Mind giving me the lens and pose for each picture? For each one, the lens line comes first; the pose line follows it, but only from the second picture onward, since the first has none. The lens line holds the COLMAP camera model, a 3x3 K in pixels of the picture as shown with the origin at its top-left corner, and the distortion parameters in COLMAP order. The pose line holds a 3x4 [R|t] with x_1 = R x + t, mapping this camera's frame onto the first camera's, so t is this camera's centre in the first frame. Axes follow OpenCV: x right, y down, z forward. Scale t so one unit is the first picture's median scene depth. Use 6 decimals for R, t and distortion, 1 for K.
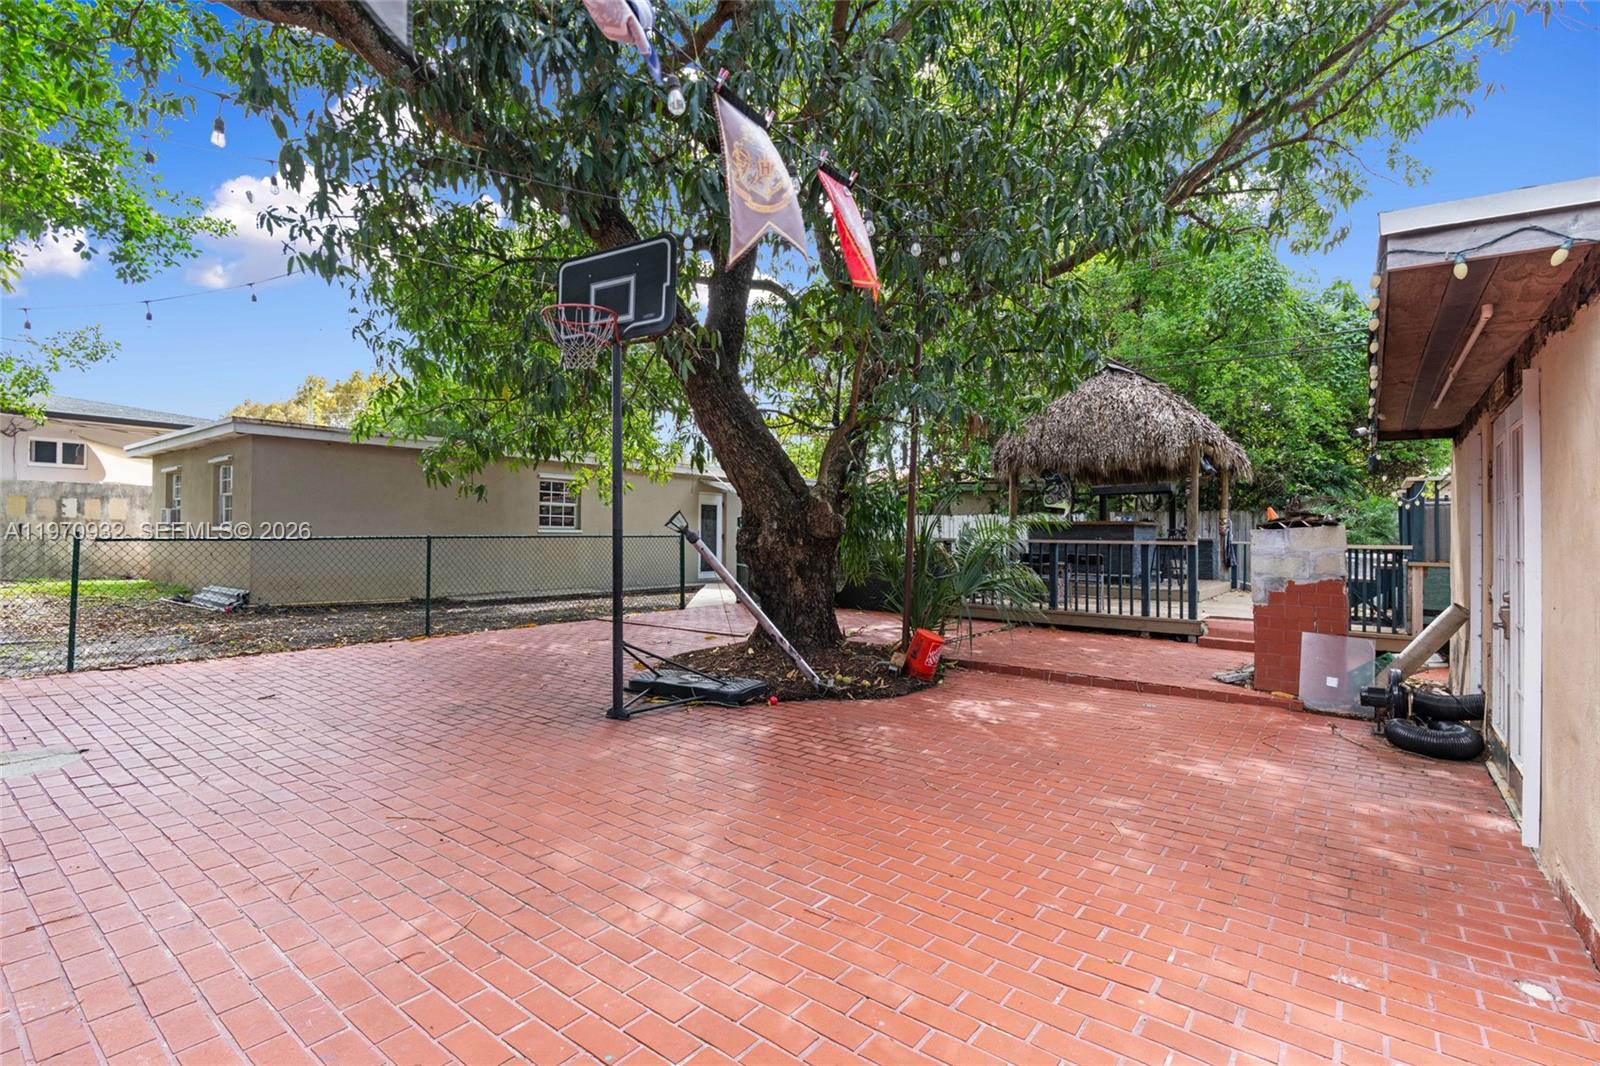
lens RADIAL K [[742.9, 0, 786.9], [0, 742.9, 522.0], [0, 0, 1]] dist [-0.010494, 0.000375]
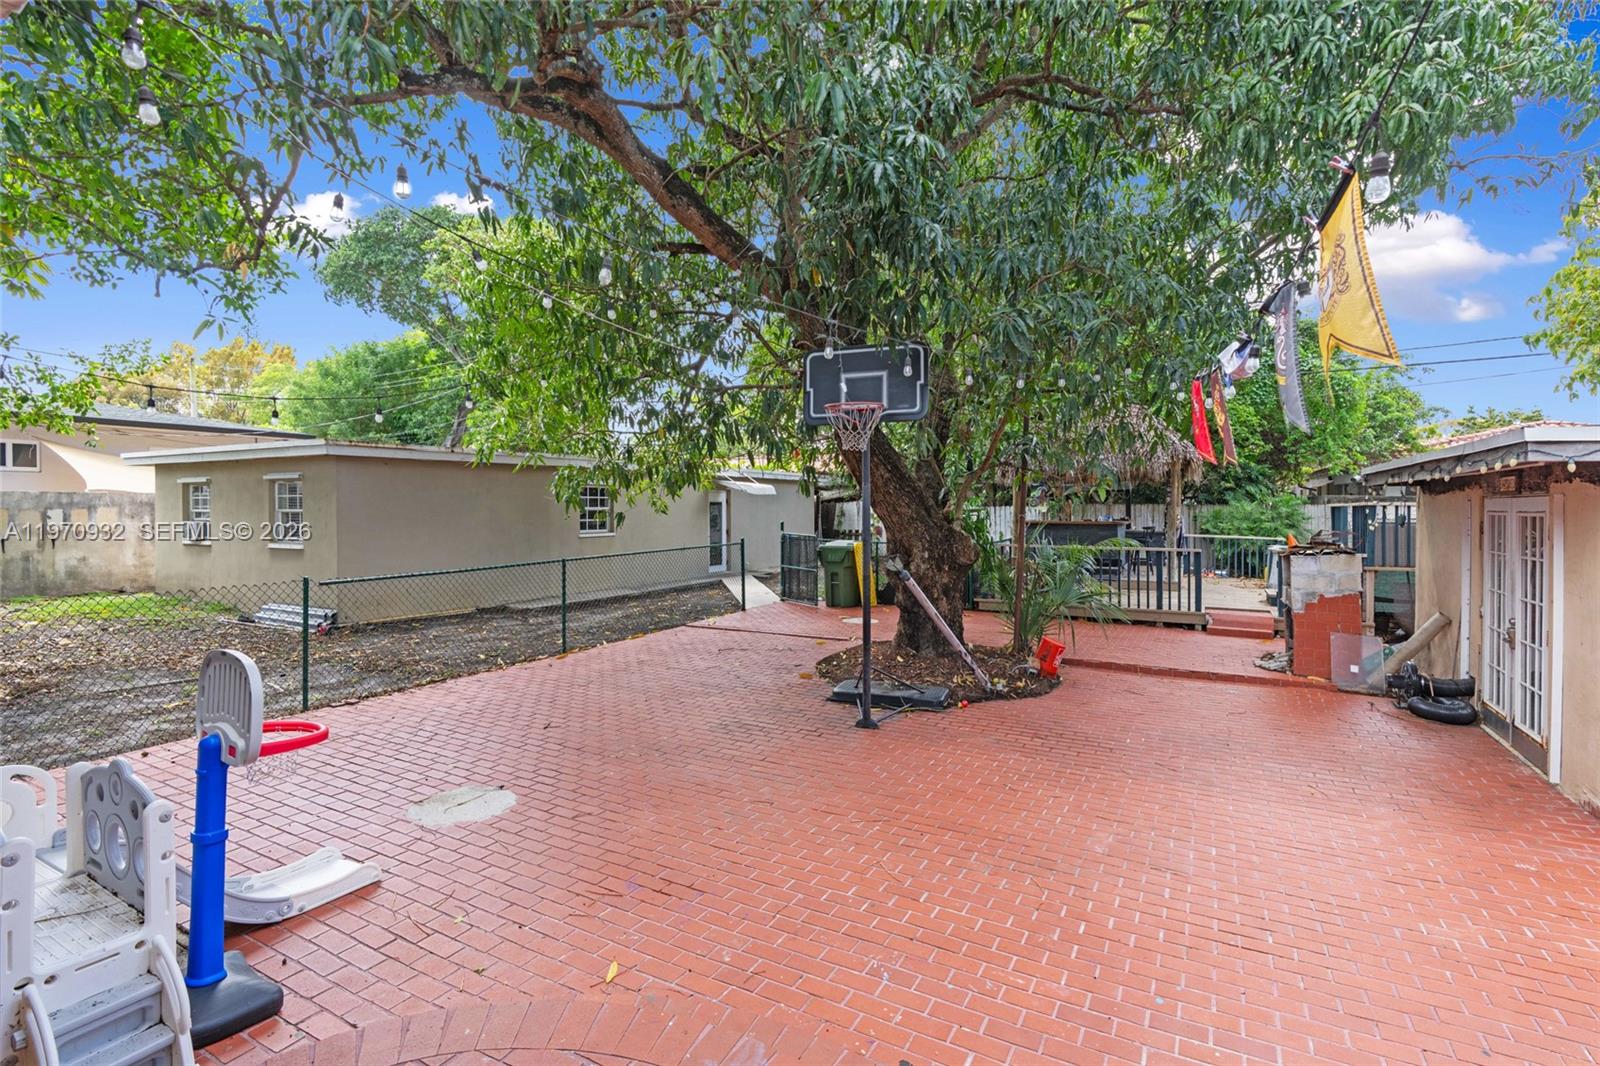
lens RADIAL K [[742.9, 0, 808.3], [0, 742.9, 505.3], [0, 0, 1]] dist [-0.010494, 0.000375]
pose [[0.985690, -0.009972, 0.168272, -0.263132], [0.006875, 0.999796, 0.018977, -0.064686], [-0.168427, -0.017548, 0.985558, -0.096715]]
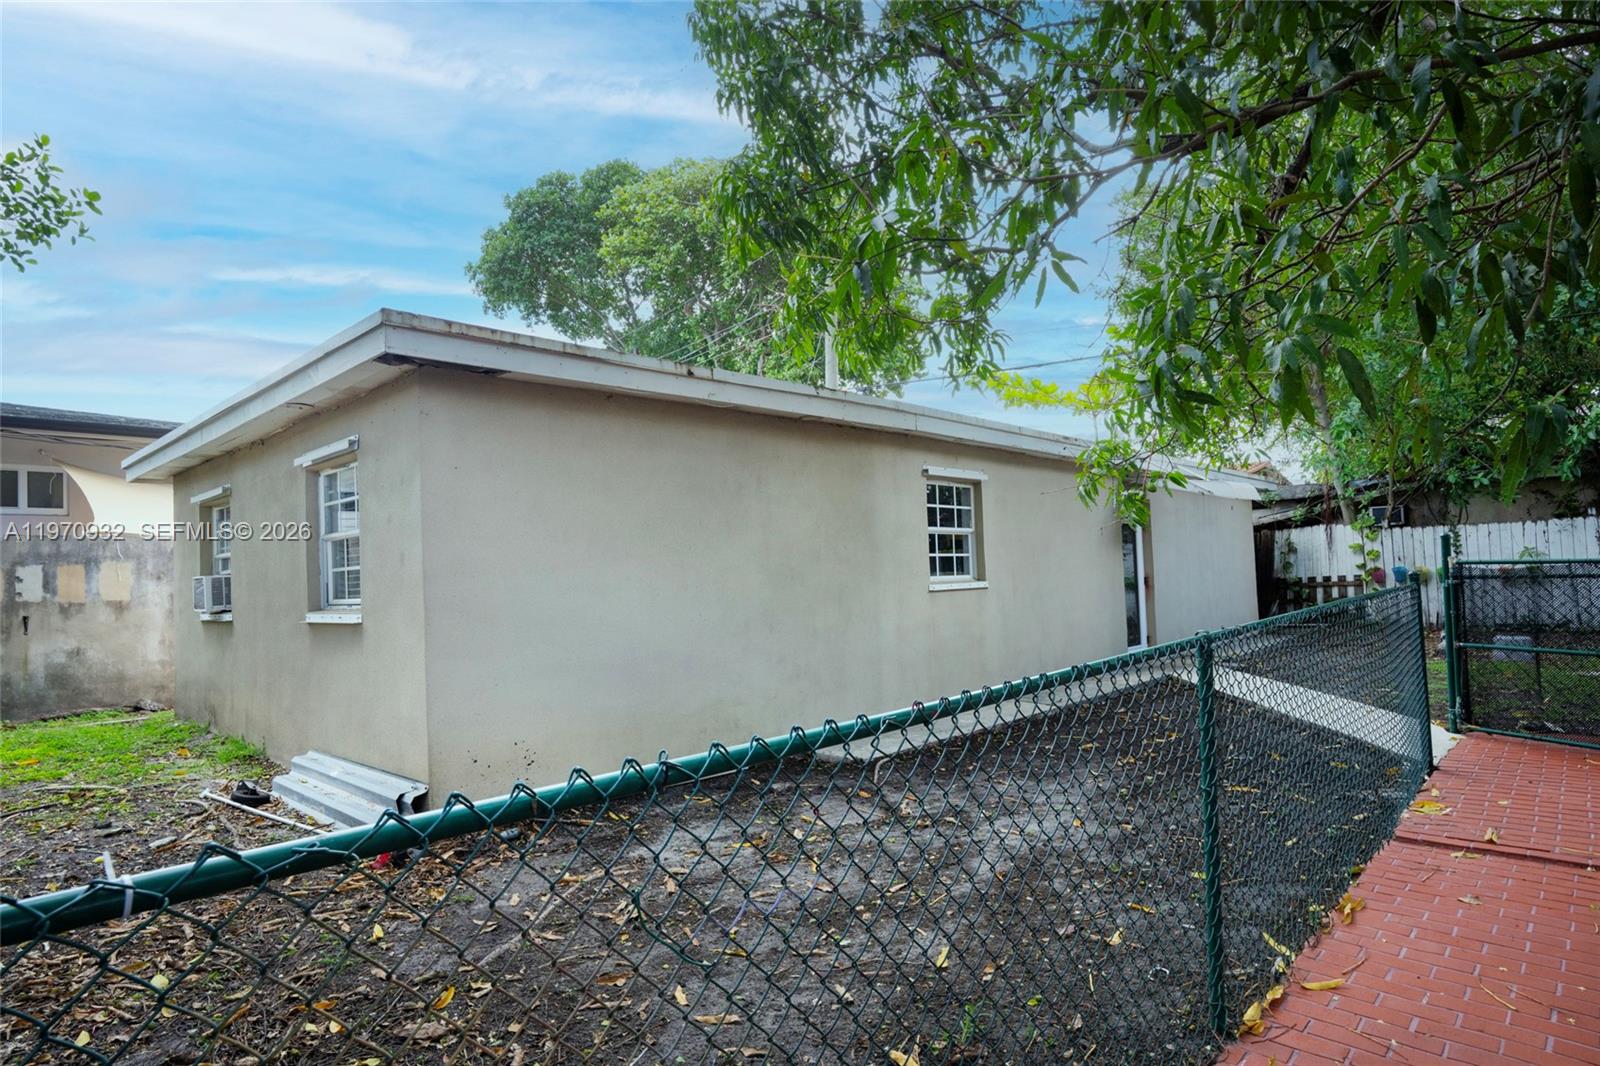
lens RADIAL K [[877.6, 0, 805.8], [0, 877.6, 542.7], [0, 0, 1]] dist [-0.021129, -0.001732]
pose [[0.995723, -0.049589, -0.077956, -0.500626], [0.047955, 0.998591, -0.022703, -0.010167], [0.078972, 0.018868, 0.996698, 0.577032]]
